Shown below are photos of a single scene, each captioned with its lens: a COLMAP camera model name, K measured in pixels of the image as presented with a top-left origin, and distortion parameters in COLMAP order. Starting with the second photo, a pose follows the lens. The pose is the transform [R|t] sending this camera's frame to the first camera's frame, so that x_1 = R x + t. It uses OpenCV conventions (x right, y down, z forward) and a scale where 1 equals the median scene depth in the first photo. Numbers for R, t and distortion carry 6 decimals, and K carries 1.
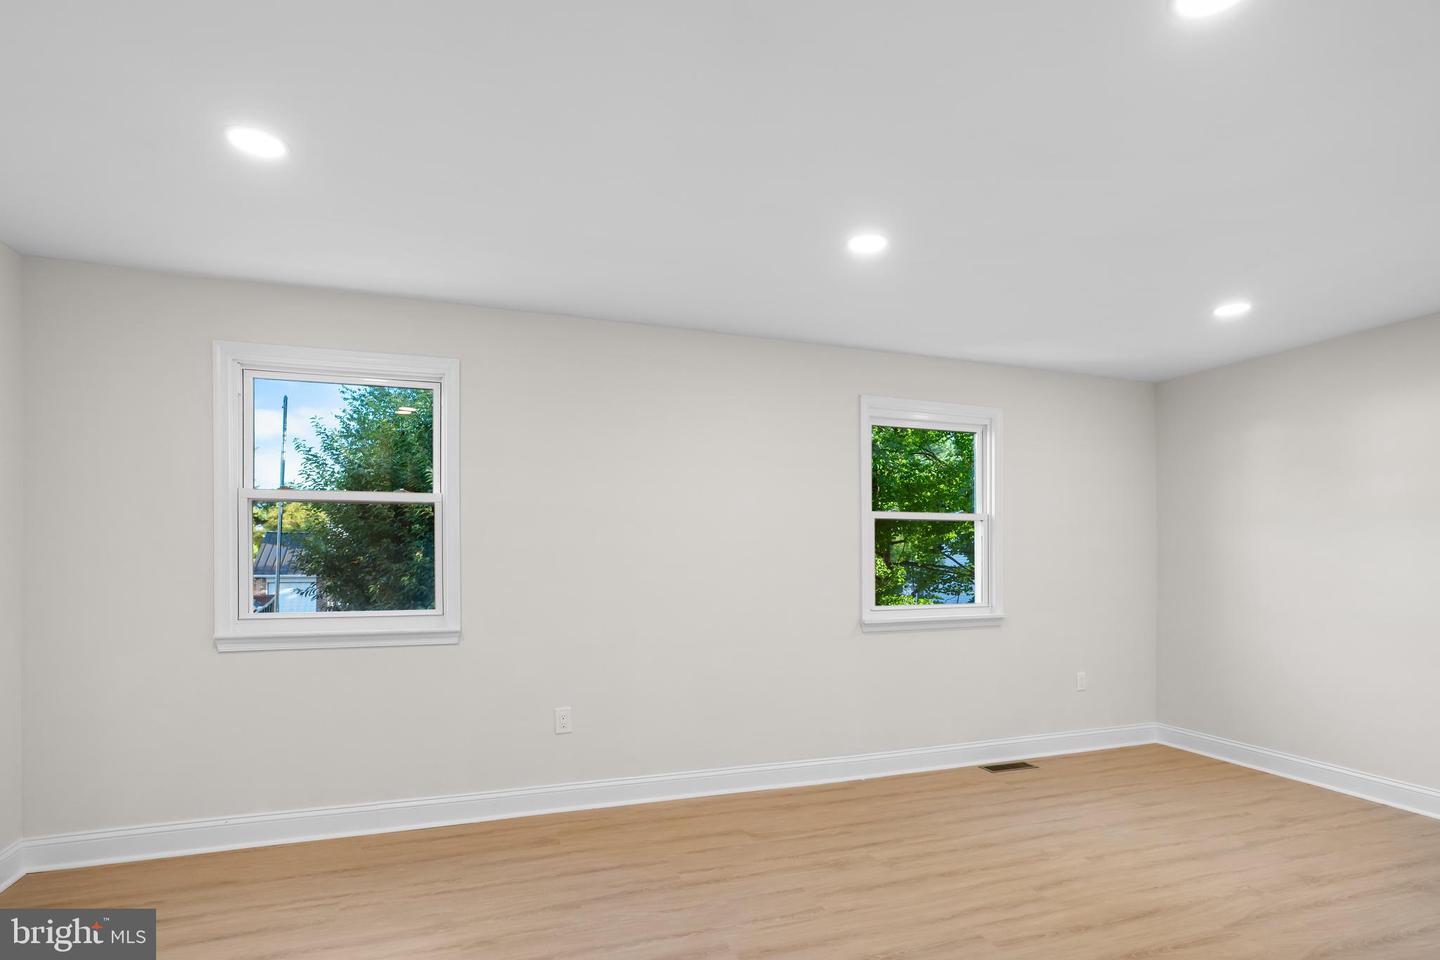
lens RADIAL K [[732.9, 0, 726.6], [0, 732.9, 548.6], [0, 0, 1]] dist [-0.051961, 0.036653]
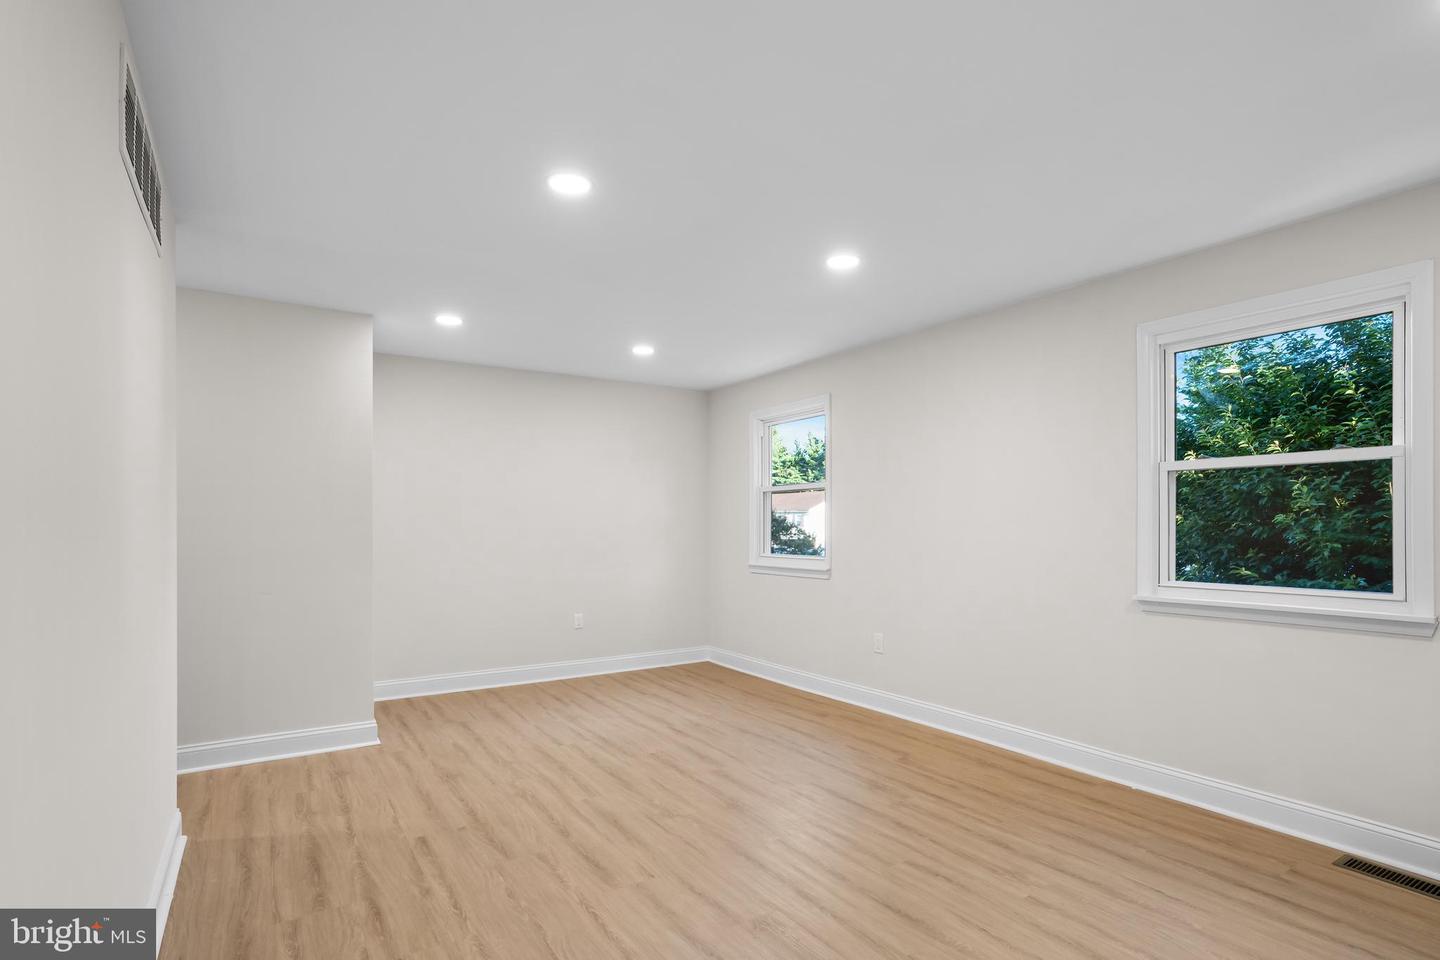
lens RADIAL K [[717.0, 0, 718.1], [0, 717.0, 522.8], [0, 0, 1]] dist [-0.048776, 0.033194]
pose [[0.226558, -0.005834, -0.973980, 0.951792], [0.012404, 0.999918, -0.003104, 0.013825], [0.973919, -0.011378, 0.226611, 0.400946]]
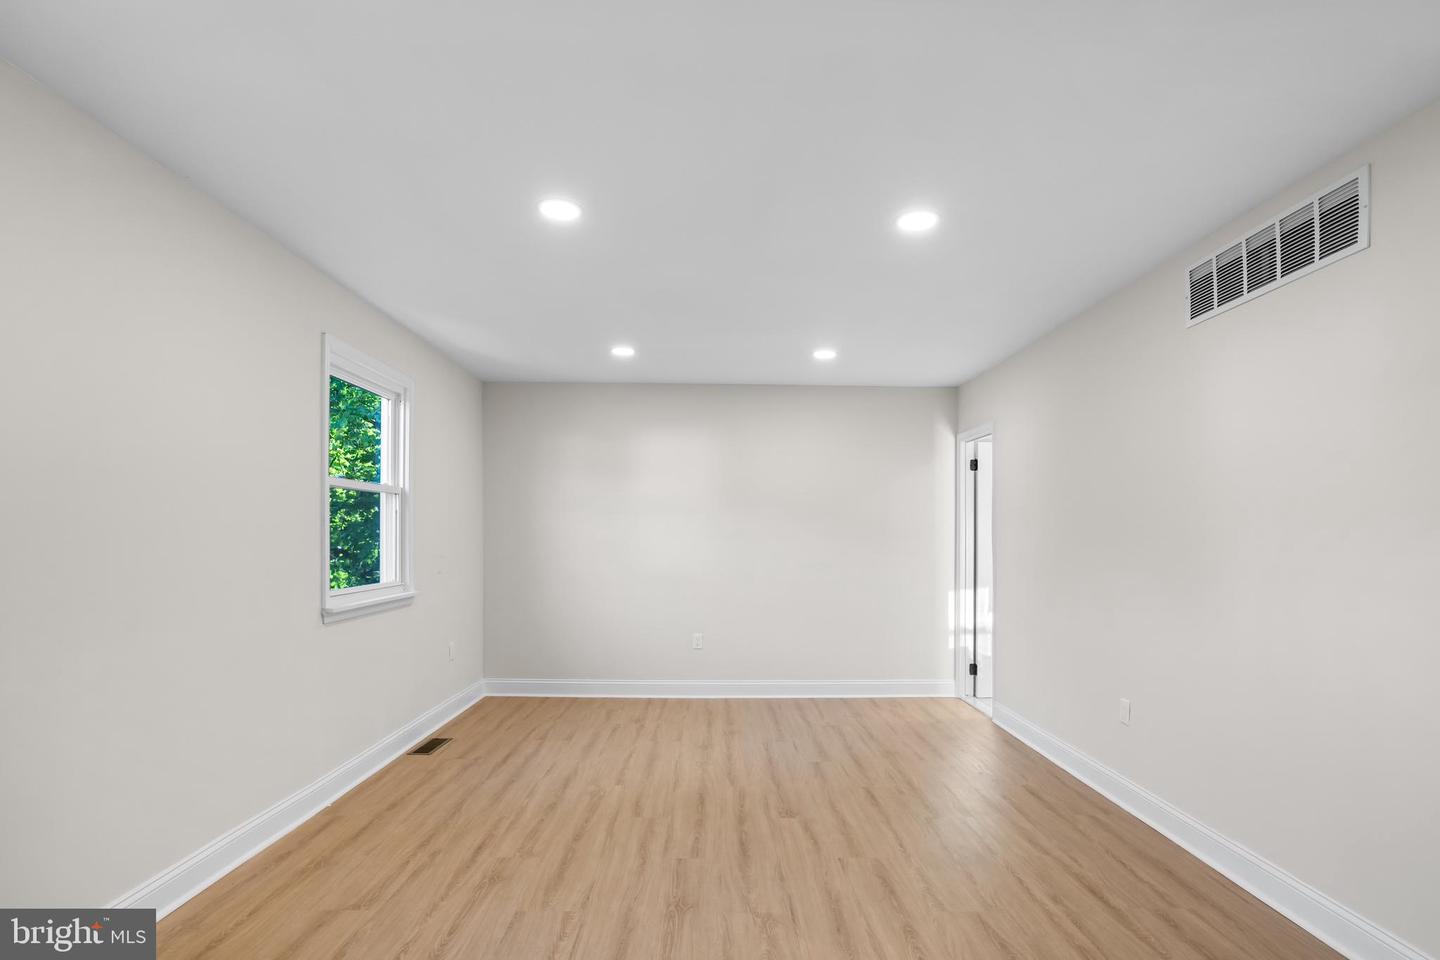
lens RADIAL K [[717.0, 0, 718.1], [0, 717.0, 522.8], [0, 0, 1]] dist [-0.048776, 0.033194]
pose [[0.332716, 0.018666, 0.942842, -0.460300], [-0.013339, 0.999797, -0.015087, 0.008154], [-0.942933, -0.007557, 0.332897, 0.364950]]
